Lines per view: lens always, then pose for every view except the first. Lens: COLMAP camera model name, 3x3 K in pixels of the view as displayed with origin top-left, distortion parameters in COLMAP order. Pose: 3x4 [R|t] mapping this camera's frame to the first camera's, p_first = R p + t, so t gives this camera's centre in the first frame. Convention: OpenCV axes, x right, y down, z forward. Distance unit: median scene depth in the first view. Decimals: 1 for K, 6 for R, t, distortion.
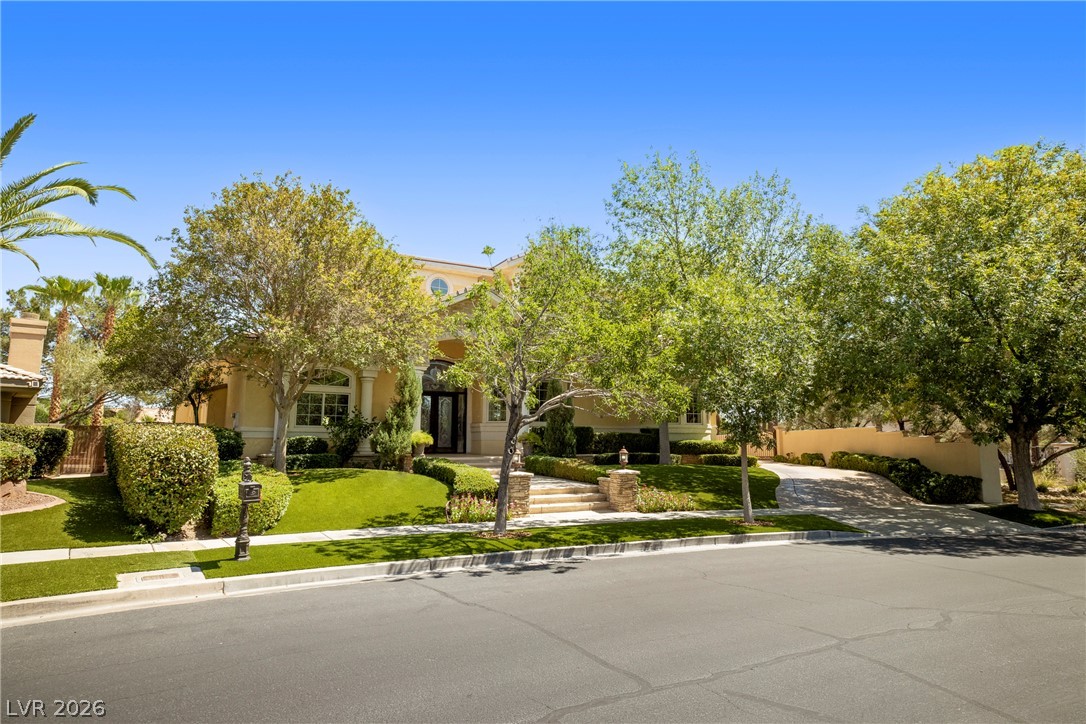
lens RADIAL K [[623.9, 0, 563.4], [0, 623.9, 364.9], [0, 0, 1]] dist [-0.012157, 0.000763]
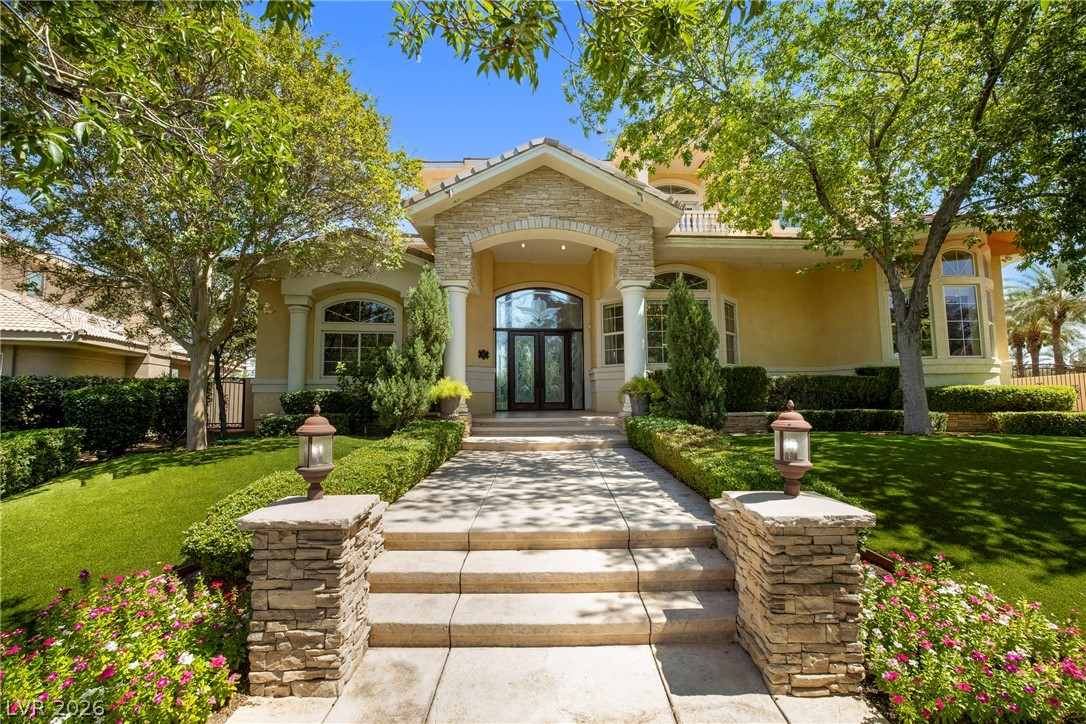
lens RADIAL K [[478.5, 0, 543.0], [0, 478.5, 362.0], [0, 0, 1]] dist [-0.024716, 0.000229]
pose [[0.897174, -0.042988, -0.439580, 0.092676], [0.065666, 0.997174, 0.036505, 0.102994], [0.436769, -0.061617, 0.897461, 0.794705]]
